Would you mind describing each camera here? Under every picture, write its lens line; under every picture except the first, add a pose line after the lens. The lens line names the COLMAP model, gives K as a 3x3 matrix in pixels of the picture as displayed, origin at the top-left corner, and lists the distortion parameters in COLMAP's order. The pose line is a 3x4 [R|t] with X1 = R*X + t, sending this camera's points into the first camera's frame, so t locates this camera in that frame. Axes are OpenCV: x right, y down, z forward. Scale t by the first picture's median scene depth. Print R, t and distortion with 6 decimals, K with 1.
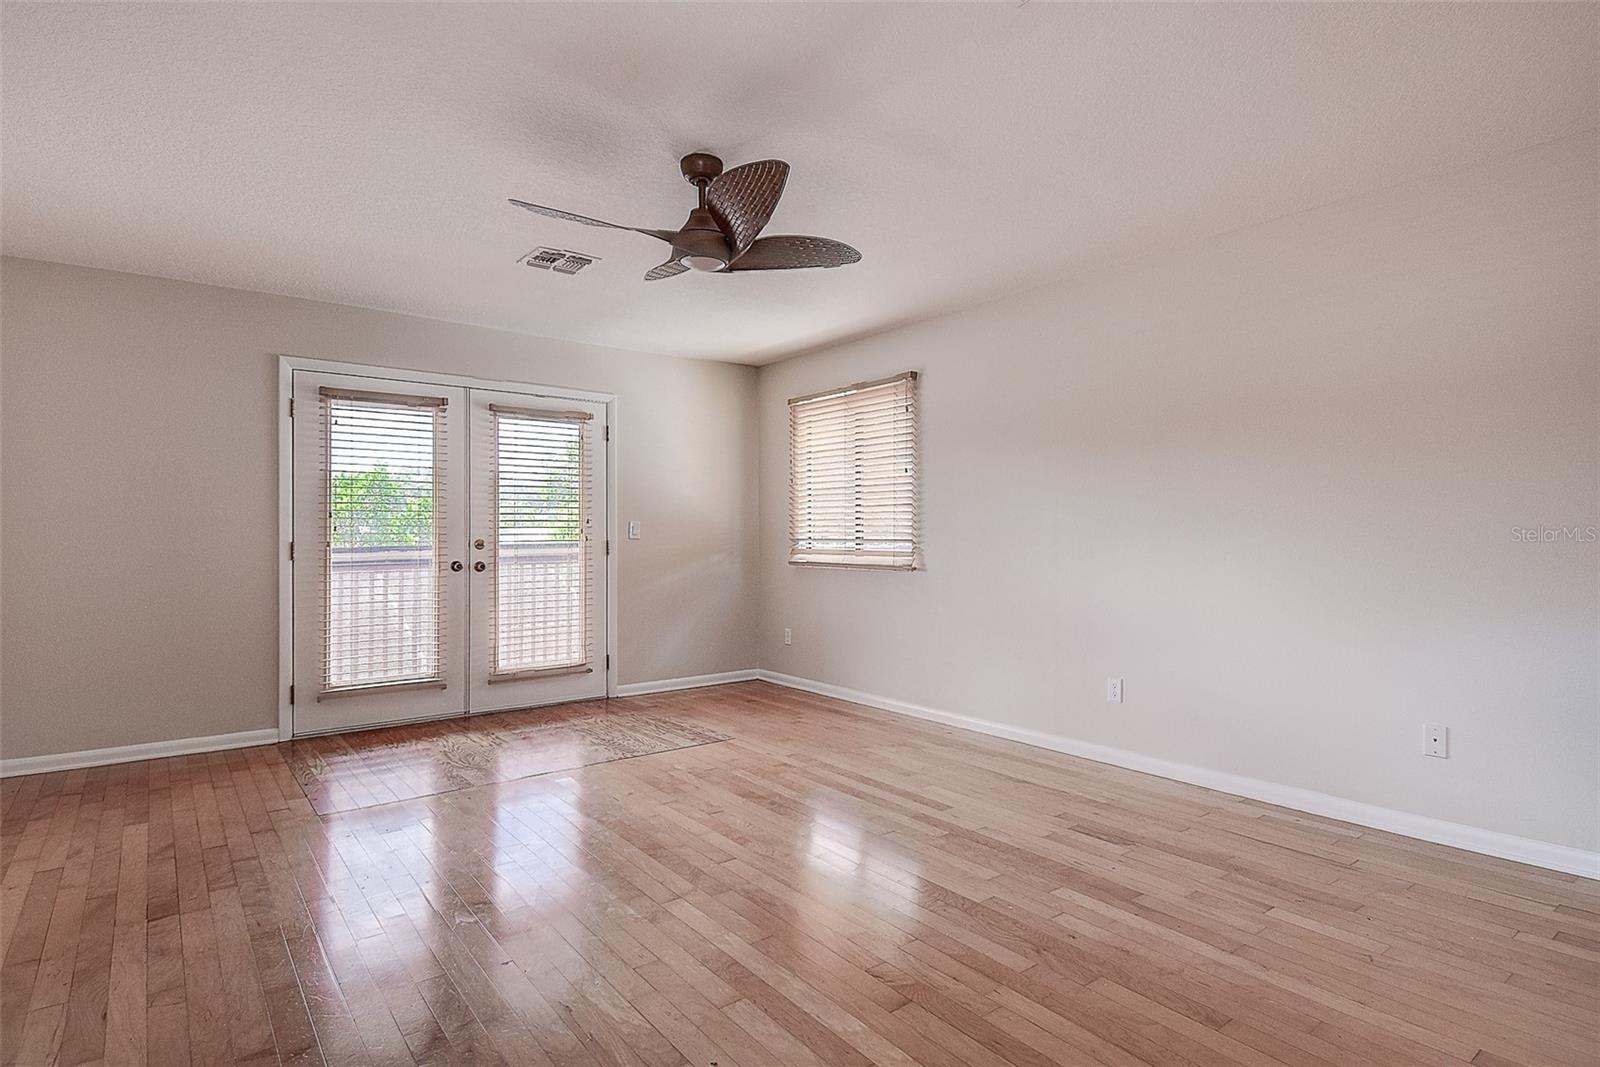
lens RADIAL K [[834.6, 0, 815.7], [0, 834.6, 533.6], [0, 0, 1]] dist [0.038528, -0.030449]
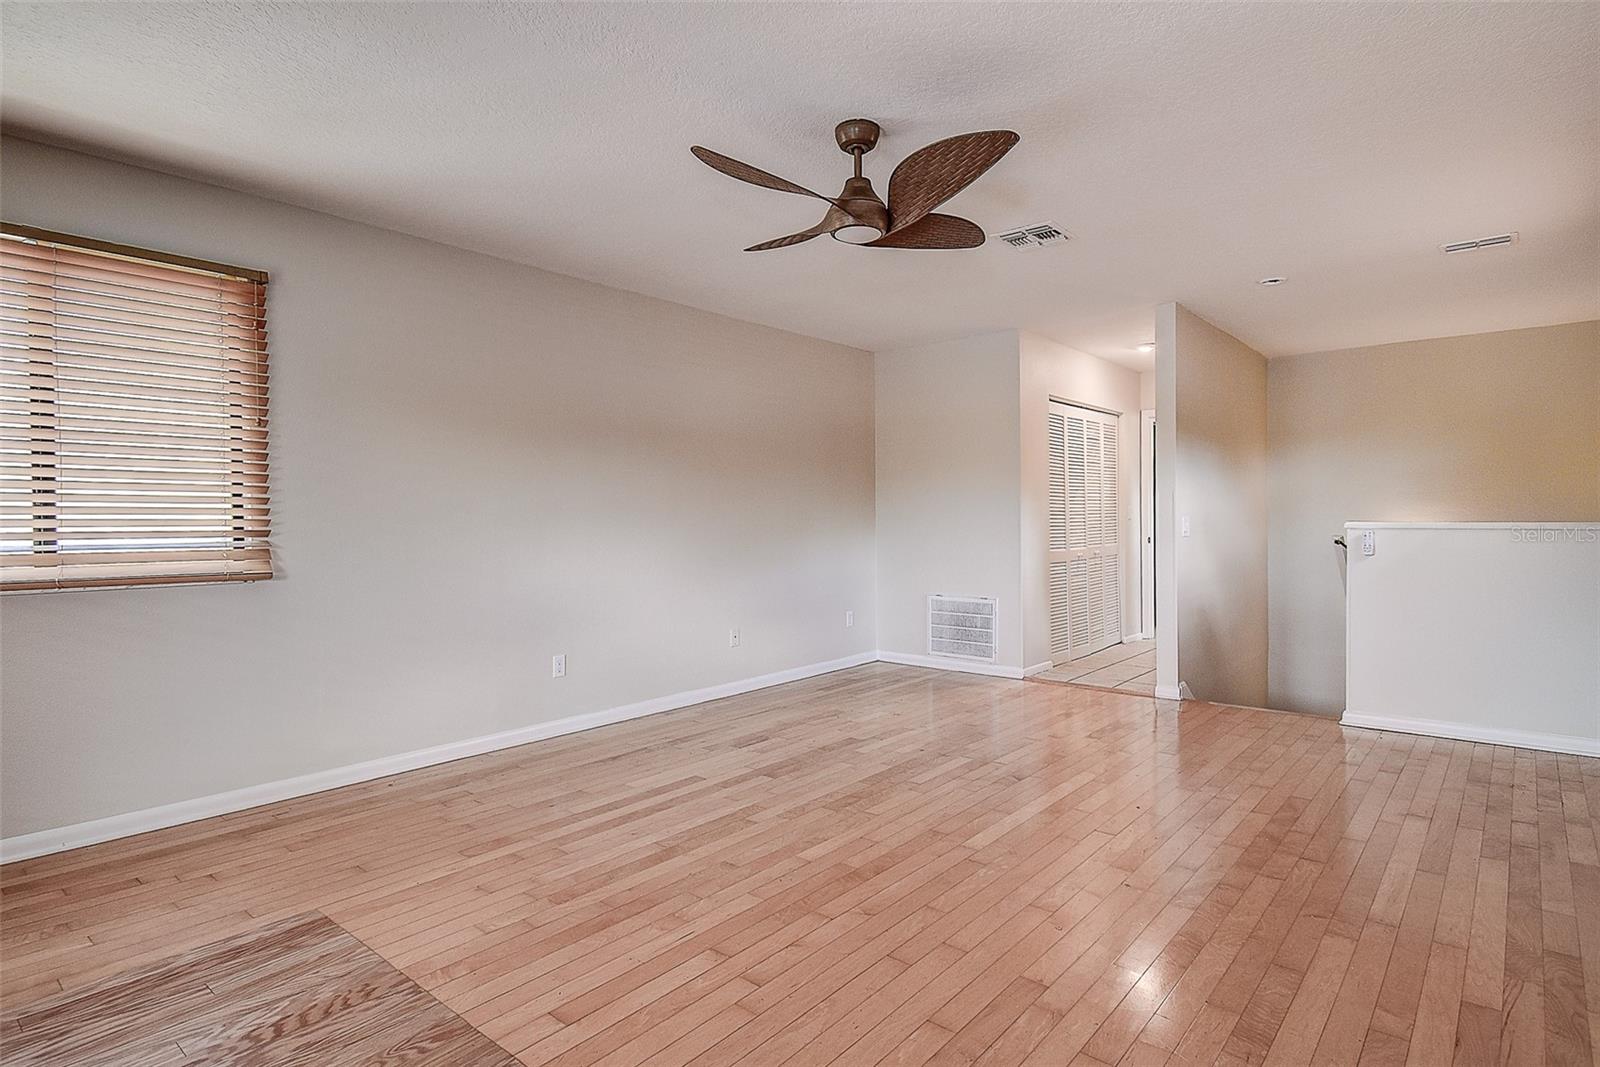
lens RADIAL K [[834.6, 0, 815.7], [0, 834.6, 533.6], [0, 0, 1]] dist [0.038528, -0.030449]
pose [[-0.214654, -0.011475, 0.976623, -0.822847], [0.003482, 0.999916, 0.012514, 0.002963], [-0.976684, 0.006087, -0.214596, 0.971017]]
